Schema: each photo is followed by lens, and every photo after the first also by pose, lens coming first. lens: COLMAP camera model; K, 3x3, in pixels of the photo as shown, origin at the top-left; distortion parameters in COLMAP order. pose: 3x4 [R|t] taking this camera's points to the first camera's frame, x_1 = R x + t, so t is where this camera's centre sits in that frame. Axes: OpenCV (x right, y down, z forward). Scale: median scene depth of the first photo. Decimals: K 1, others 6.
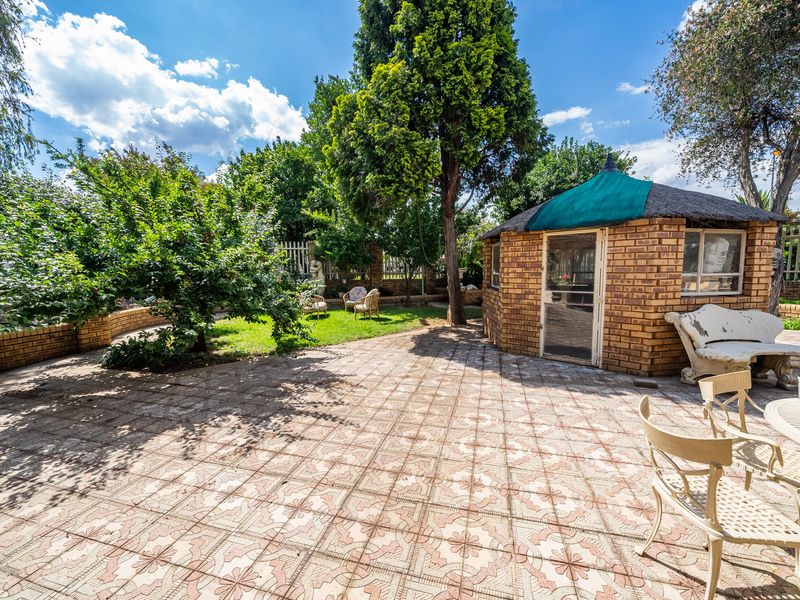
lens RADIAL K [[322.3, 0, 403.1], [0, 322.3, 300.0], [0, 0, 1]] dist [-0.007799, -0.000905]
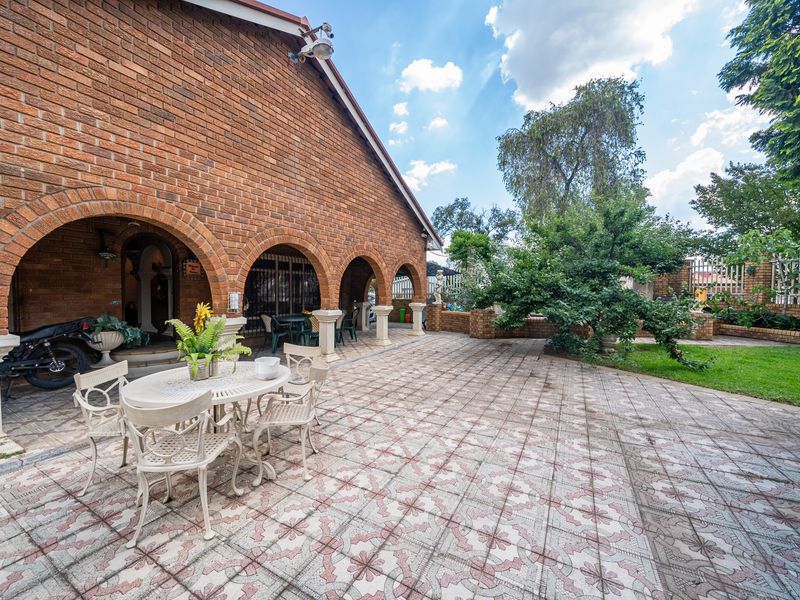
lens RADIAL K [[322.3, 0, 400.0], [0, 322.3, 298.1], [0, 0, 1]] dist [-0.007799, -0.000905]
pose [[-0.212385, 0.033667, -0.976606, 1.360439], [-0.094026, 0.994065, 0.054717, -0.082103], [0.972652, 0.103448, -0.207959, 0.965244]]
